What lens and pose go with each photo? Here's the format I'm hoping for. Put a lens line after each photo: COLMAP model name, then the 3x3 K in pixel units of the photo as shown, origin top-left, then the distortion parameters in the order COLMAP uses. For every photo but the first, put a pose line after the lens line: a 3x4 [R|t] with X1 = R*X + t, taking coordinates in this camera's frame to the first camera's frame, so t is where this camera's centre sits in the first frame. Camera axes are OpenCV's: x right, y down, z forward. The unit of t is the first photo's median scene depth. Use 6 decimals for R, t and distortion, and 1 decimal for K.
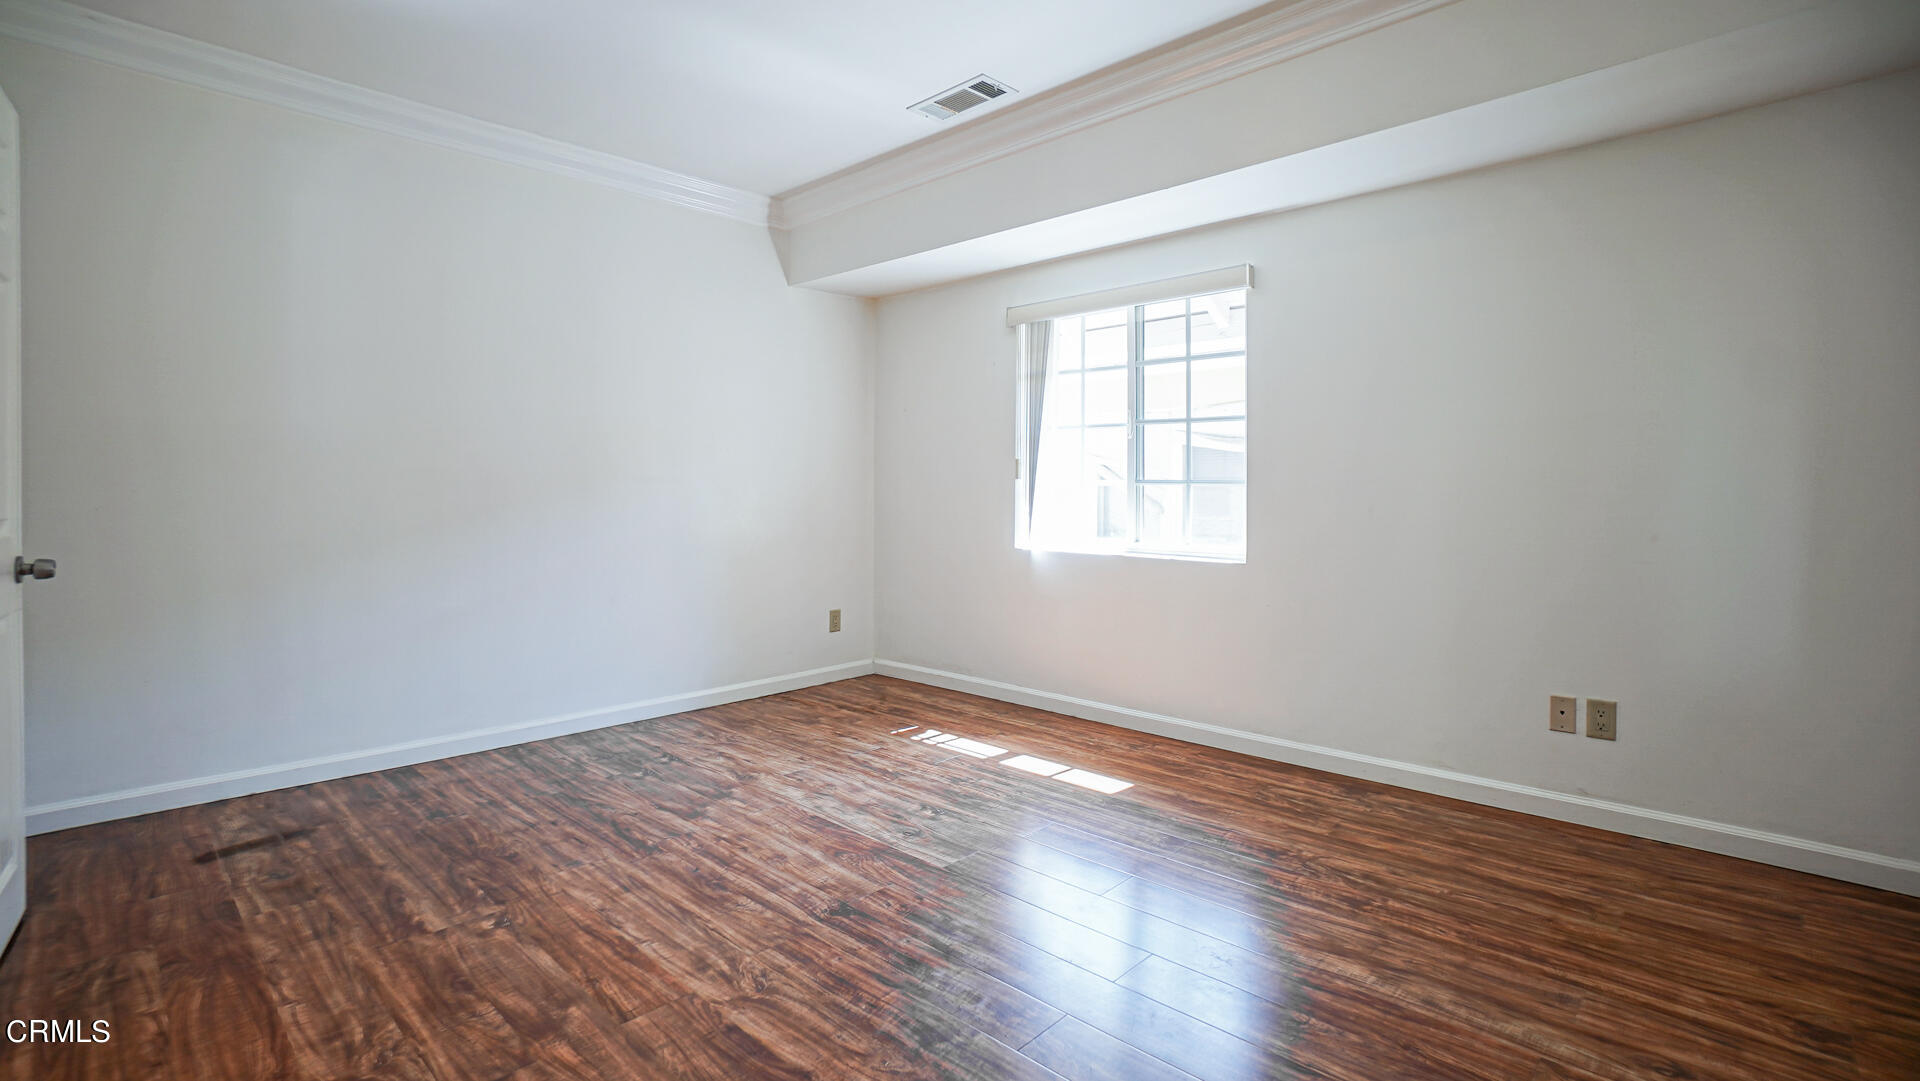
lens RADIAL K [[870.4, 0, 951.4], [0, 870.4, 512.6], [0, 0, 1]] dist [-0.063579, 0.023664]
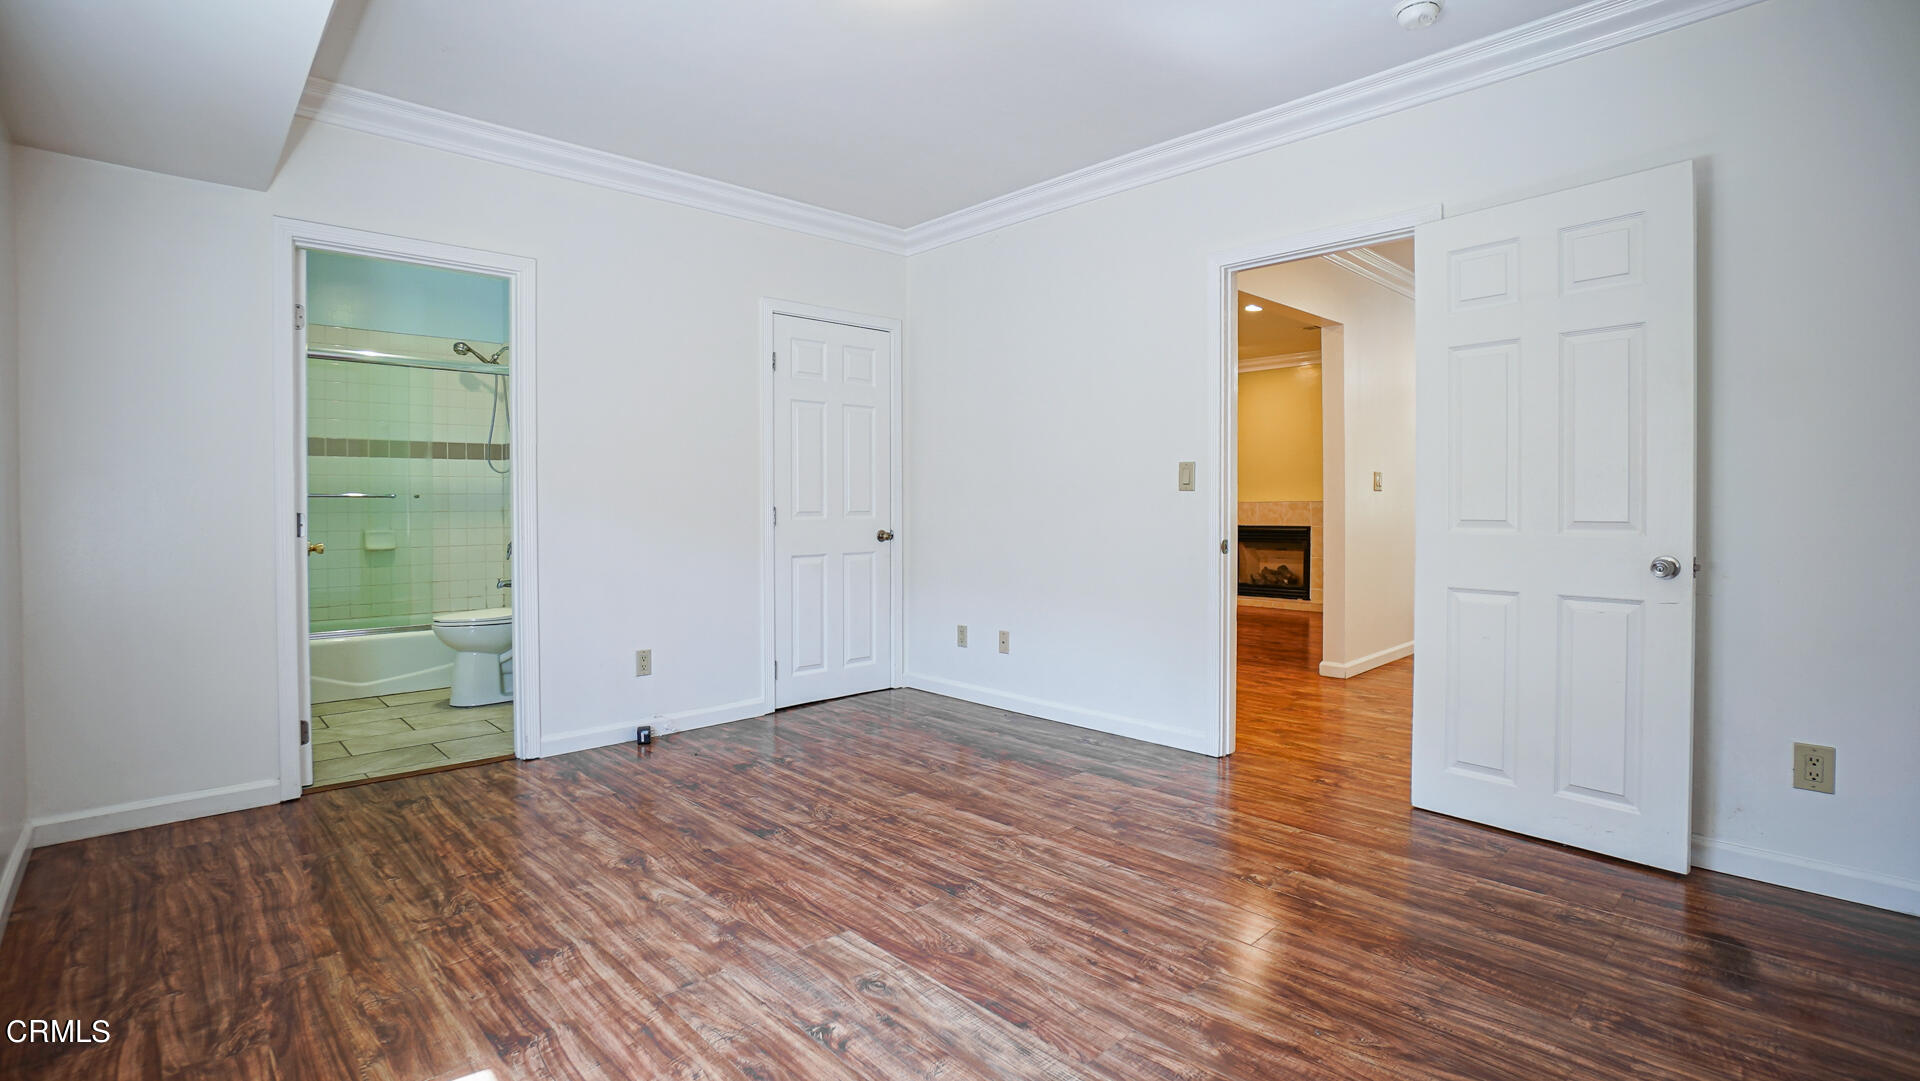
lens RADIAL K [[870.4, 0, 951.4], [0, 870.4, 512.6], [0, 0, 1]] dist [-0.063579, 0.023664]
pose [[-0.998805, 0.000749, 0.048863, -0.168163], [0.002572, 0.999302, 0.037271, -0.050382], [-0.048801, 0.037352, -0.998110, 1.955202]]
